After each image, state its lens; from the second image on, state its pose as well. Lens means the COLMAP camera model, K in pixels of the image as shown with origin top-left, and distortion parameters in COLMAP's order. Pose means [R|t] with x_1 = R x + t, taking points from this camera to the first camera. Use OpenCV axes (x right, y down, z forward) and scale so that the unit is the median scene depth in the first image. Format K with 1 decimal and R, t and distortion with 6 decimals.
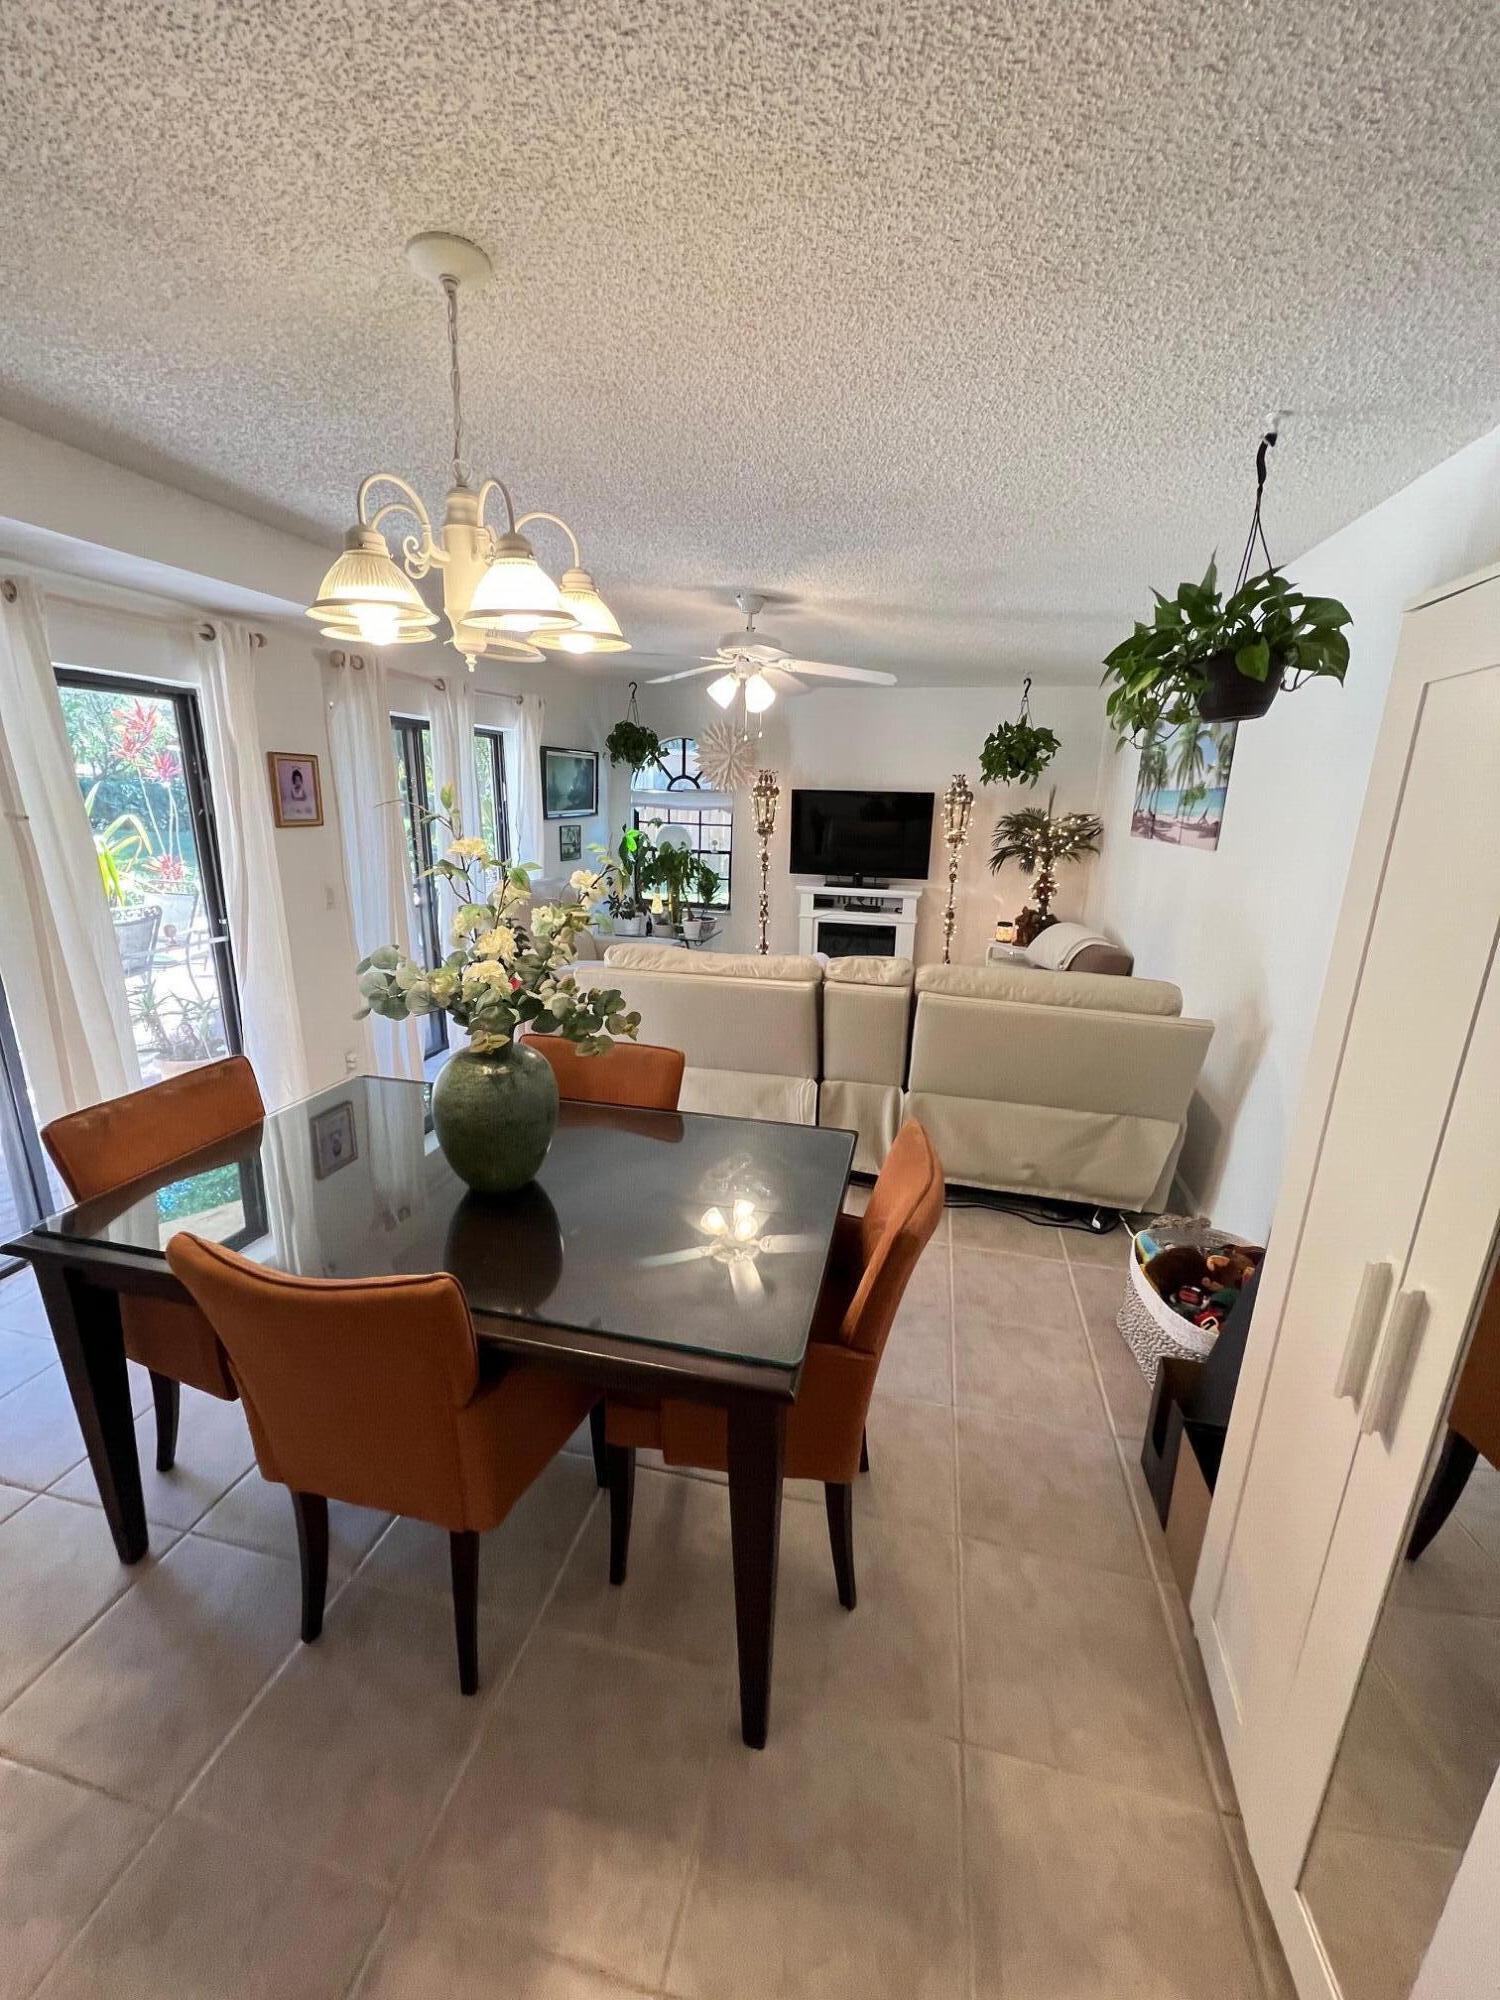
lens RADIAL K [[795.6, 0, 750.0], [0, 795.6, 1001.8], [0, 0, 1]] dist [-0.001017, -0.000089]
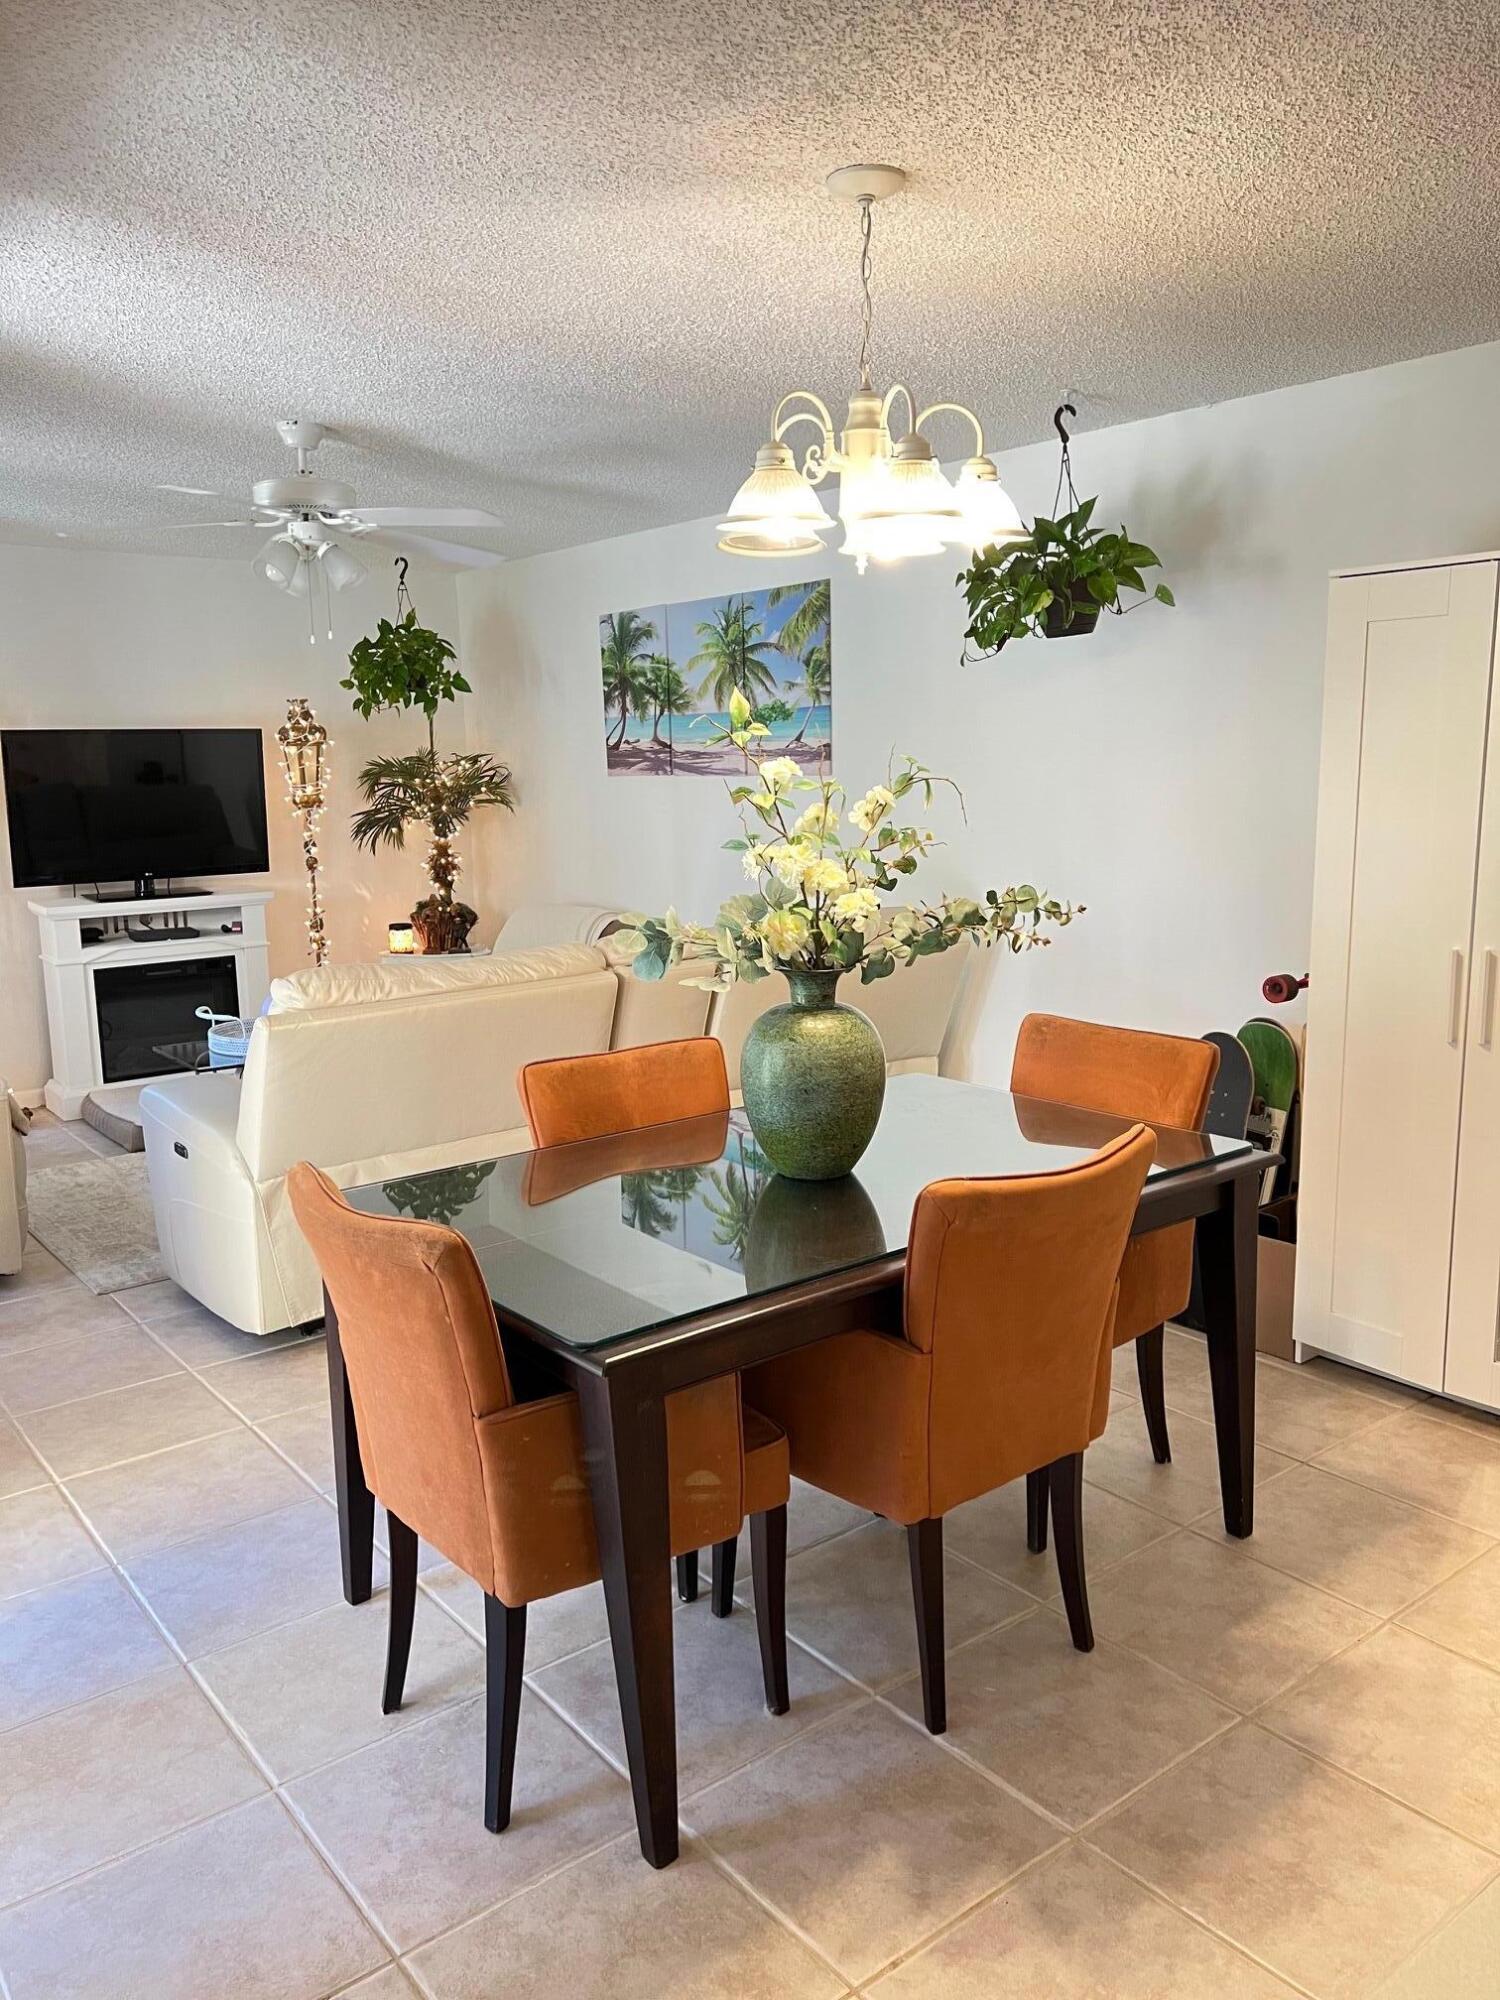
lens RADIAL K [[1516.7, 0, 755.2], [0, 1516.7, 1002.2], [0, 0, 1]] dist [0.003839, -0.005448]
pose [[0.626110, -0.158412, 0.763474, -0.451680], [0.225371, 0.974120, 0.017296, 0.004978], [-0.746454, 0.161235, 0.645607, 0.005359]]
